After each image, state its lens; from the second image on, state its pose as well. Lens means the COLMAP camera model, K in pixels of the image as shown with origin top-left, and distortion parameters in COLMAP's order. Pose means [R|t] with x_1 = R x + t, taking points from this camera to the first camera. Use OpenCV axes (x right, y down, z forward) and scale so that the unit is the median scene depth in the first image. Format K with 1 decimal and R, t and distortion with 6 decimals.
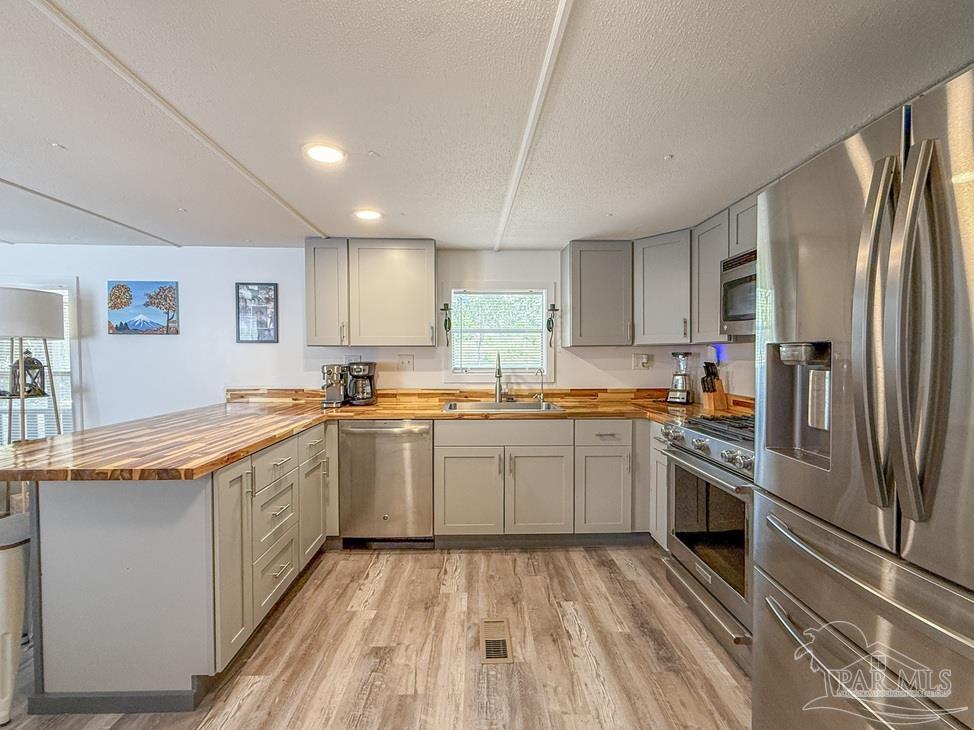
lens RADIAL K [[408.7, 0, 487.0], [0, 408.7, 365.0], [0, 0, 1]] dist [0.002219, 0.000290]
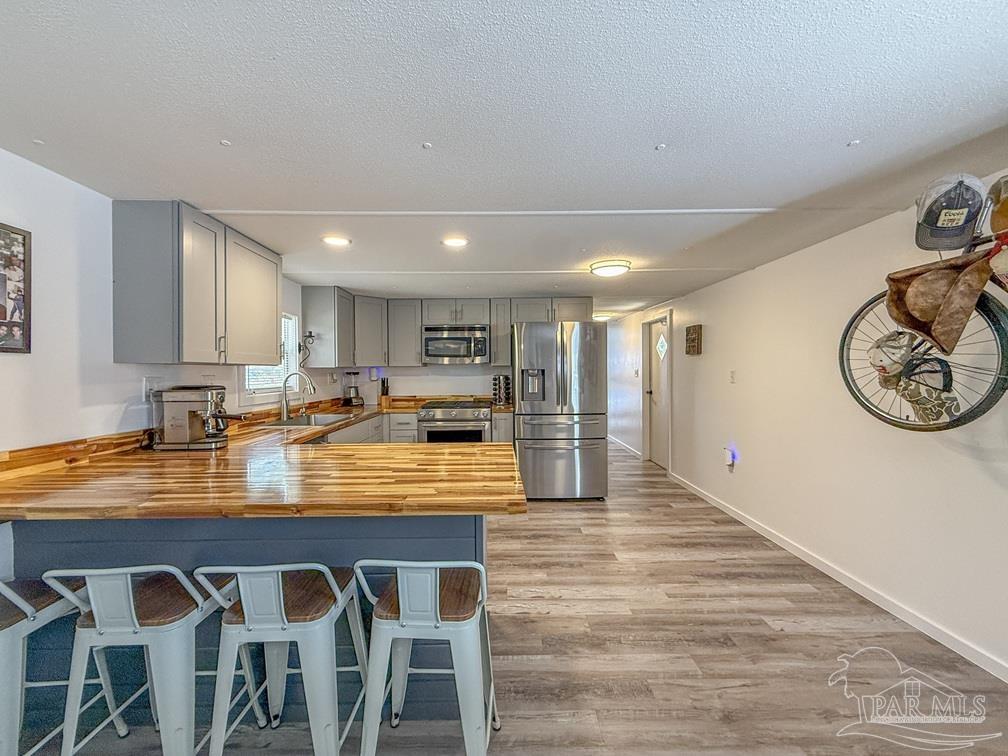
lens RADIAL K [[408.8, 0, 504.0], [0, 408.8, 378.0], [0, 0, 1]] dist [0.000751, 0.000027]
pose [[0.011501, -0.014348, 0.999831, -1.087023], [0.033103, 0.999354, 0.013961, -0.013778], [-0.999386, 0.032937, 0.011968, 0.466674]]
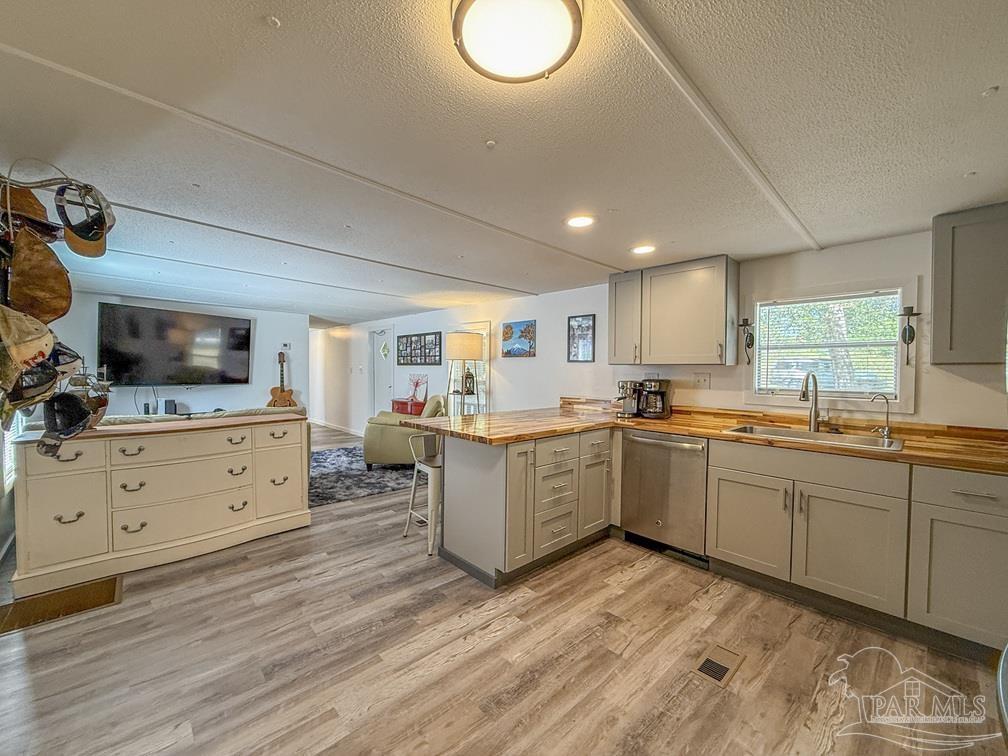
lens RADIAL K [[422.9, 0, 504.0], [0, 422.9, 378.0], [0, 0, 1]] dist [0.002219, 0.000290]
pose [[0.655859, 0.021801, -0.754569, 0.304607], [-0.030997, 0.999518, 0.001936, 0.000081], [0.754247, 0.022120, 0.656218, -0.050814]]
